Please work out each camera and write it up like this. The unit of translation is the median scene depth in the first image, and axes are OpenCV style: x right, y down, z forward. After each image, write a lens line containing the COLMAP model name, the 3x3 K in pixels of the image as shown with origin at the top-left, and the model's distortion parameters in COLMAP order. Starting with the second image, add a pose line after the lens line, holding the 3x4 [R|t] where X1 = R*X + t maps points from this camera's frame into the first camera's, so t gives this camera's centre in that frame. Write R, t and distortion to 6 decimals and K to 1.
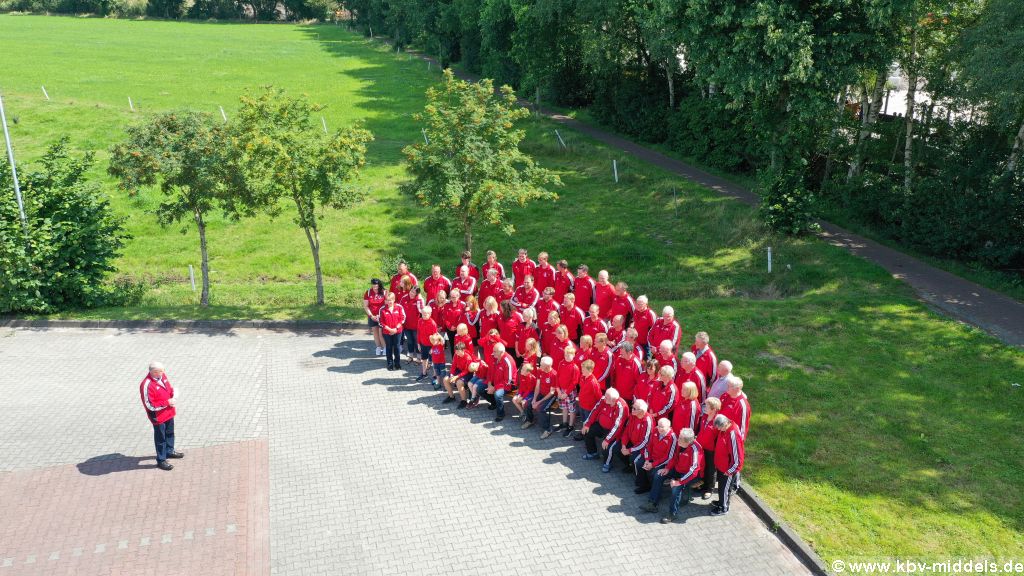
lens RADIAL K [[809.1, 0, 512.0], [0, 809.1, 288.0], [0, 0, 1]] dist [-0.004905, 0.010206]
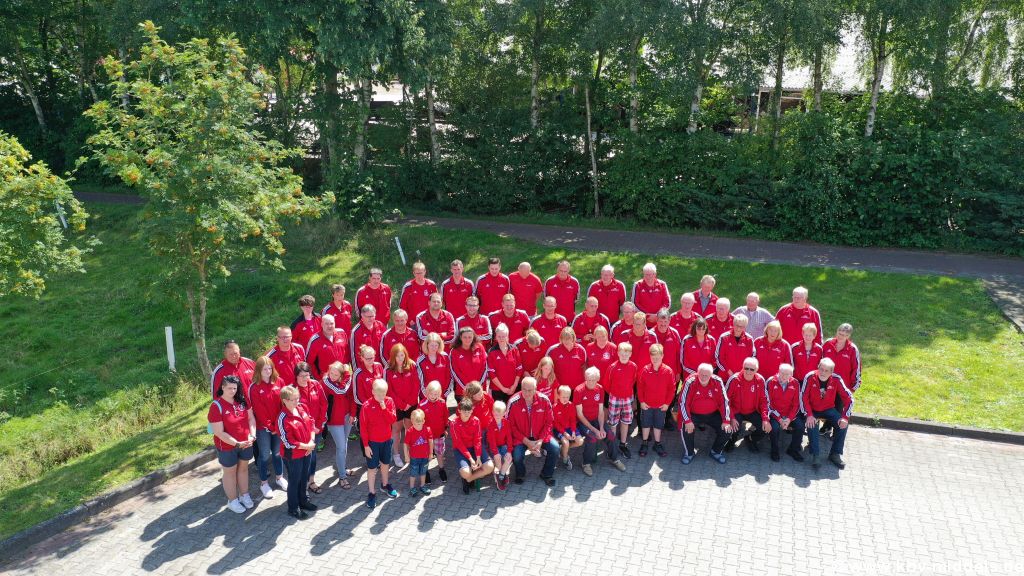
lens RADIAL K [[809.1, 0, 512.0], [0, 809.1, 288.0], [0, 0, 1]] dist [-0.004905, 0.010206]
pose [[0.558016, -0.255315, 0.789578, -0.496139], [0.291846, 0.951088, 0.101284, -0.072153], [-0.776817, 0.173917, 0.605234, 0.514472]]
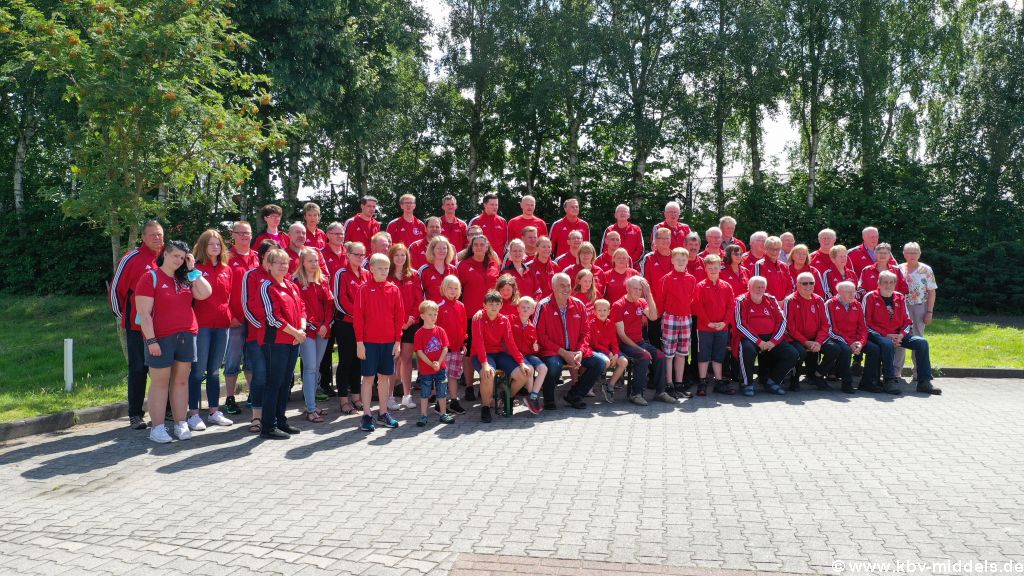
lens RADIAL K [[814.4, 0, 509.8], [0, 814.4, 283.7], [0, 0, 1]] dist [-0.007852, -0.003934]
pose [[0.444804, -0.045874, 0.894452, -0.484246], [0.314061, 0.943262, -0.107803, 0.111747], [-0.838758, 0.328864, 0.433974, 0.704680]]
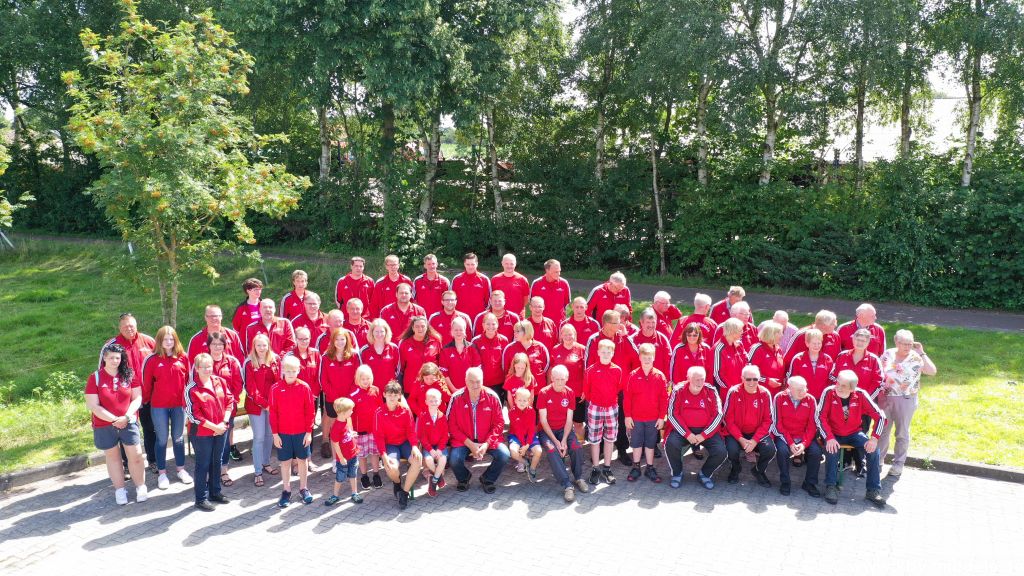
lens RADIAL K [[809.1, 0, 512.0], [0, 809.1, 288.0], [0, 0, 1]] dist [-0.004905, 0.010206]
pose [[0.677402, -0.132412, 0.723598, -0.379616], [0.256755, 0.964362, -0.063893, 0.050189], [-0.689350, 0.229068, 0.687258, 0.496938]]
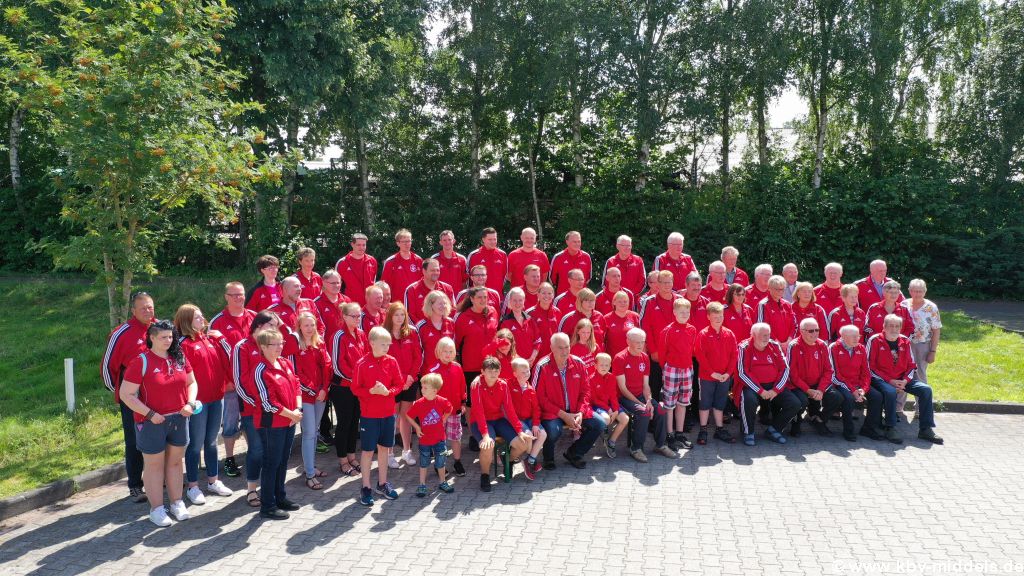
lens RADIAL K [[814.4, 0, 509.8], [0, 814.4, 283.7], [0, 0, 1]] dist [-0.007852, -0.003934]
pose [[0.448419, -0.113458, 0.886594, -0.469684], [0.315477, 0.948163, -0.038224, 0.041063], [-0.836299, 0.296840, 0.460967, 0.682817]]
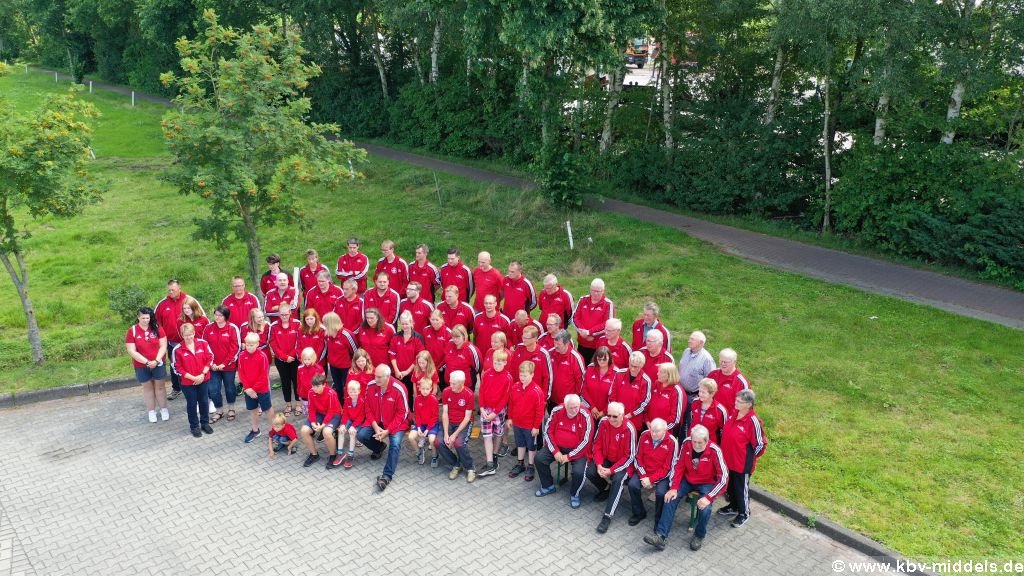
lens RADIAL K [[809.1, 0, 512.0], [0, 809.1, 288.0], [0, 0, 1]] dist [-0.004905, 0.010206]
pose [[0.907354, -0.137790, 0.397142, -0.167186], [0.146530, 0.989170, 0.008420, 0.010438], [-0.394002, 0.050553, 0.917718, 0.265269]]
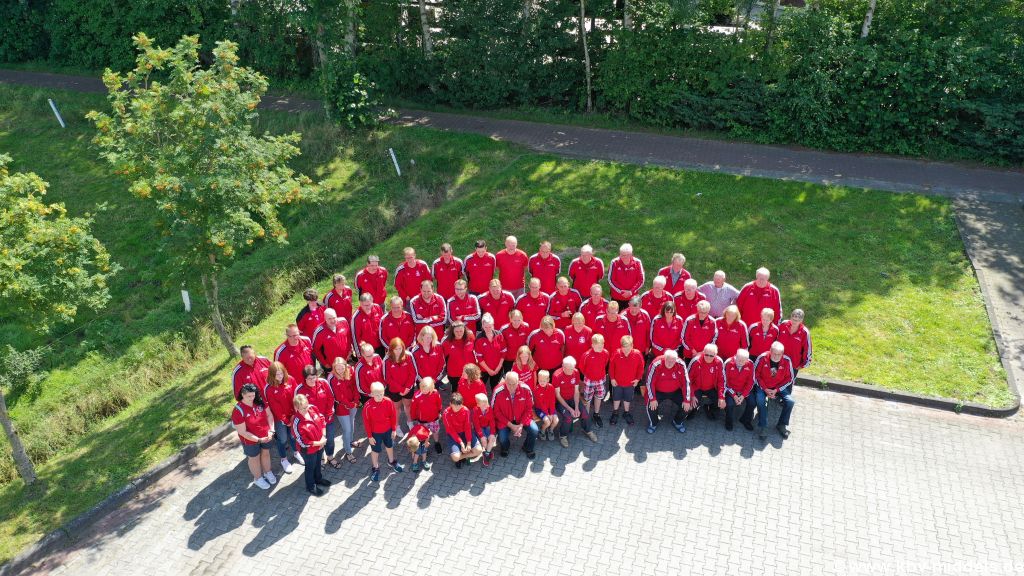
lens RADIAL K [[809.1, 0, 512.0], [0, 809.1, 288.0], [0, 0, 1]] dist [-0.004905, 0.010206]
pose [[0.557254, -0.431490, 0.709426, -0.481881], [0.297175, 0.901424, 0.314836, -0.228193], [-0.775342, 0.035380, 0.630550, 0.446504]]
